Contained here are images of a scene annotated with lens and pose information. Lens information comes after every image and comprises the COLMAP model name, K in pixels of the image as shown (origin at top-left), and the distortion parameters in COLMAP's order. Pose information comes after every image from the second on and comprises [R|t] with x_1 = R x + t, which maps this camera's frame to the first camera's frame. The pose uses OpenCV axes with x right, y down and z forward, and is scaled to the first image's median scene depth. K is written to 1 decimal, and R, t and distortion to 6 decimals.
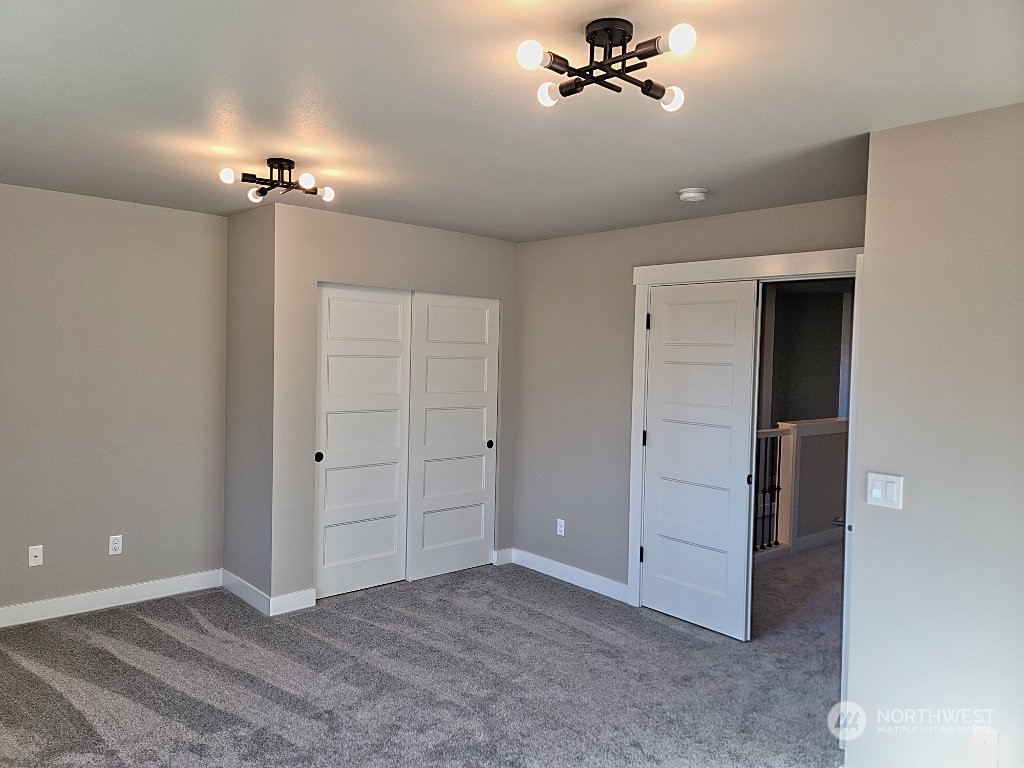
lens RADIAL K [[747.6, 0, 512.0], [0, 747.6, 384.0], [0, 0, 1]] dist [0.012196, 0.002386]
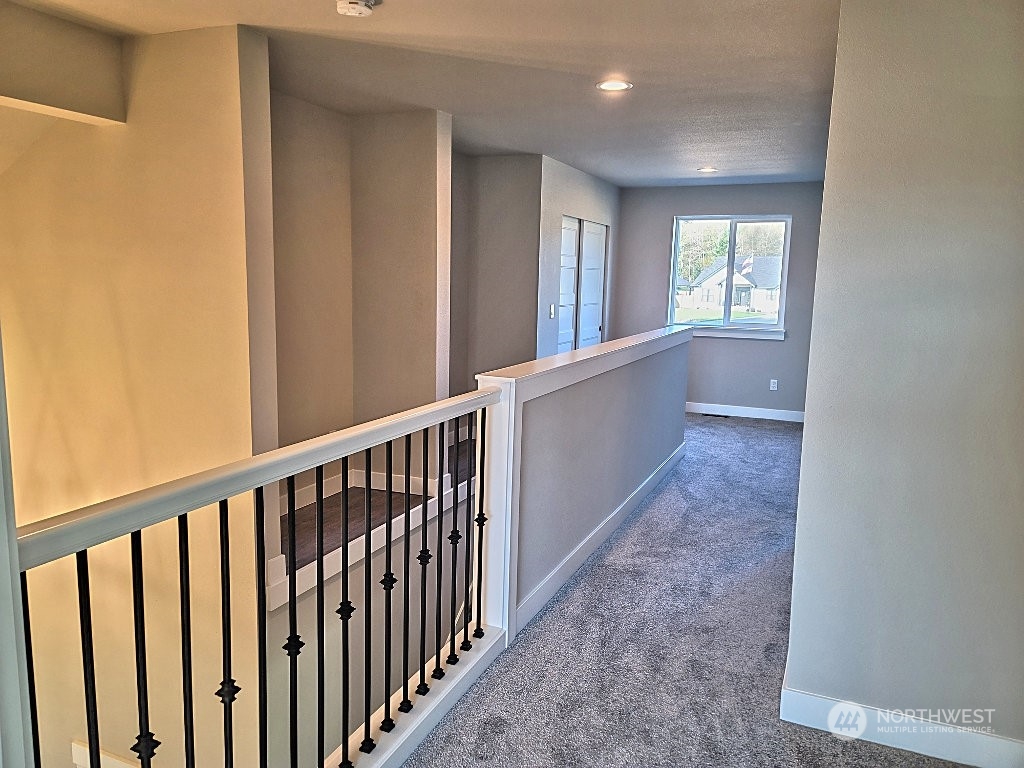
lens RADIAL K [[747.6, 0, 512.0], [0, 747.6, 384.0], [0, 0, 1]] dist [0.012196, 0.002386]
pose [[0.926364, -0.059973, 0.371823, 0.210619], [0.018033, 0.993171, 0.115265, 0.006468], [-0.376197, -0.100072, 0.921120, 0.585499]]
